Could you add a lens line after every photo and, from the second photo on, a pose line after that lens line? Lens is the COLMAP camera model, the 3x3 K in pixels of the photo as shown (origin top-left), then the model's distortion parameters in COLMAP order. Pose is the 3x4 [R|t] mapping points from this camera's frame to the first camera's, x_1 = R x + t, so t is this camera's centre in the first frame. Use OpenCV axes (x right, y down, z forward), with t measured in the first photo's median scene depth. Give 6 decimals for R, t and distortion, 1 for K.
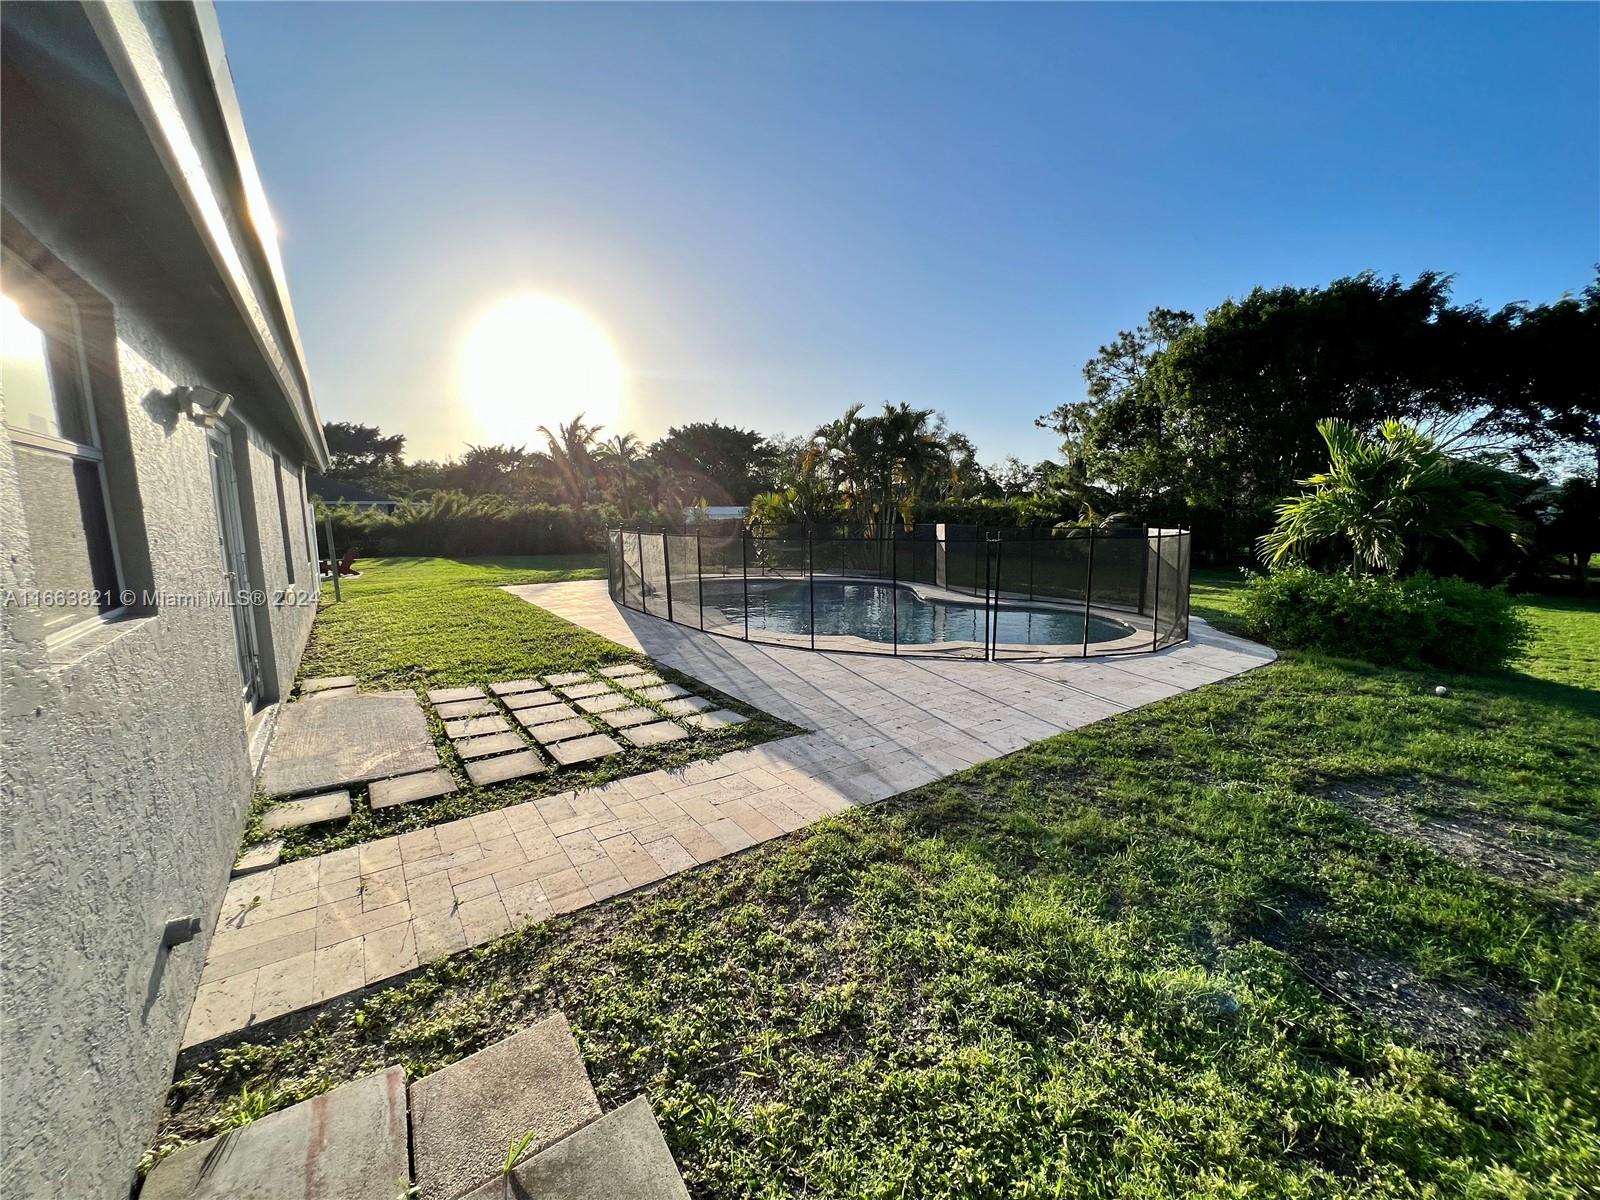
lens RADIAL K [[639.5, 0, 801.1], [0, 639.5, 602.8], [0, 0, 1]] dist [-0.002352, 0.001372]
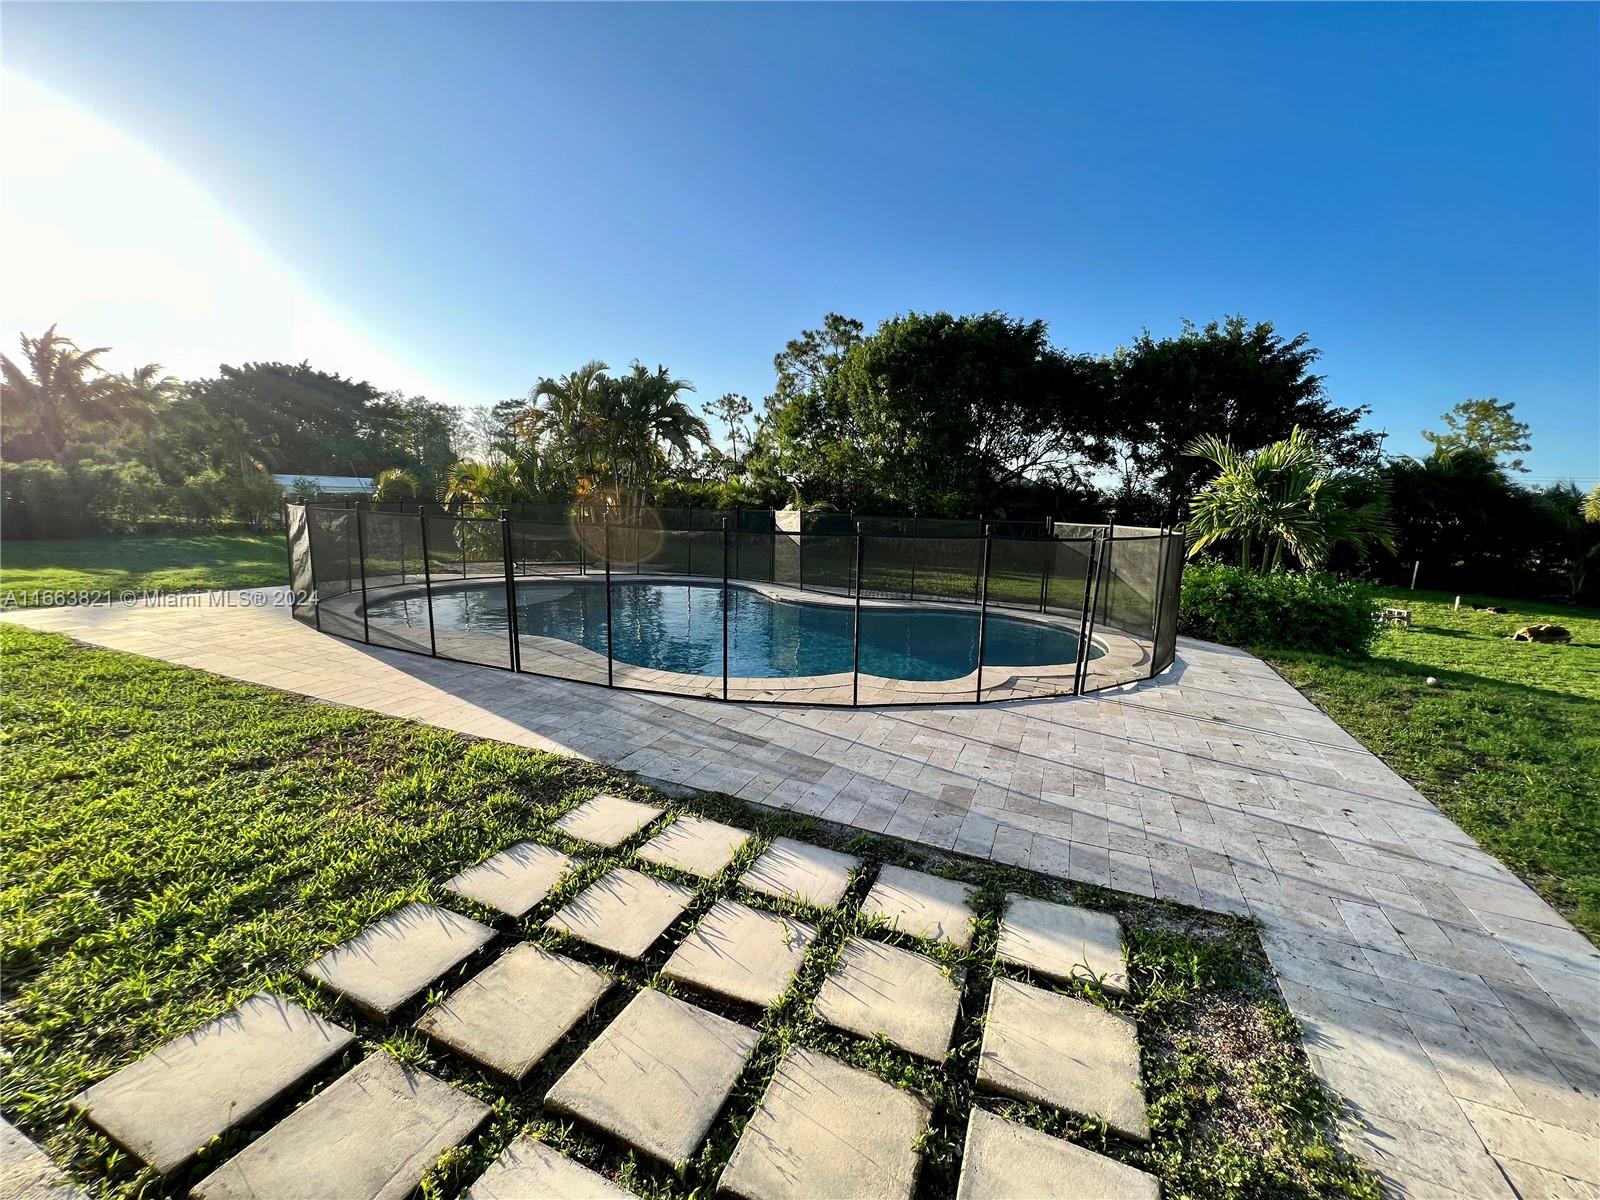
lens RADIAL K [[639.5, 0, 799.2], [0, 639.5, 600.6], [0, 0, 1]] dist [-0.002352, 0.001372]
pose [[0.856358, -0.047249, 0.514216, -0.077791], [0.036108, 0.998847, 0.031647, -0.012154], [-0.515118, -0.008534, 0.857077, 0.105271]]
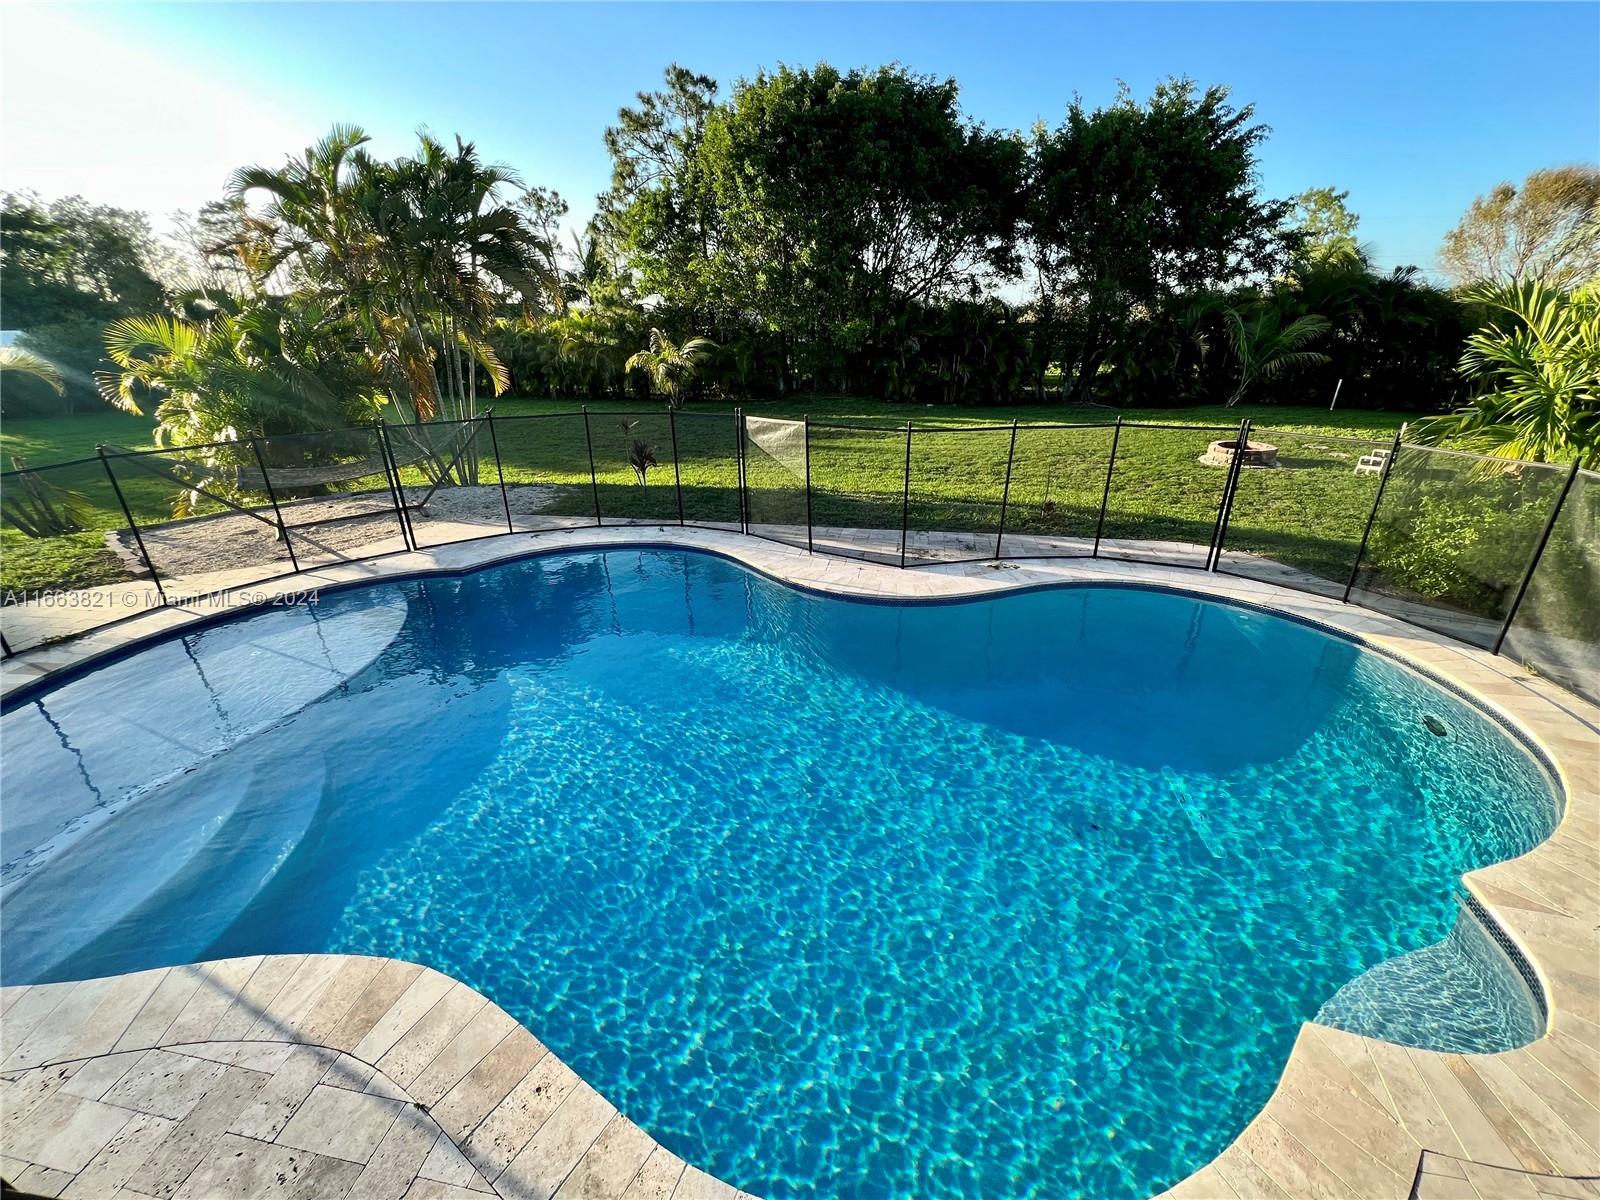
lens RADIAL K [[647.3, 0, 794.3], [0, 647.3, 592.6], [0, 0, 1]] dist [-0.000700, 0.000582]
pose [[0.716269, -0.275447, 0.641161, -0.046872], [0.106131, 0.951111, 0.290041, -0.053146], [-0.689706, -0.139701, 0.710485, 0.239480]]
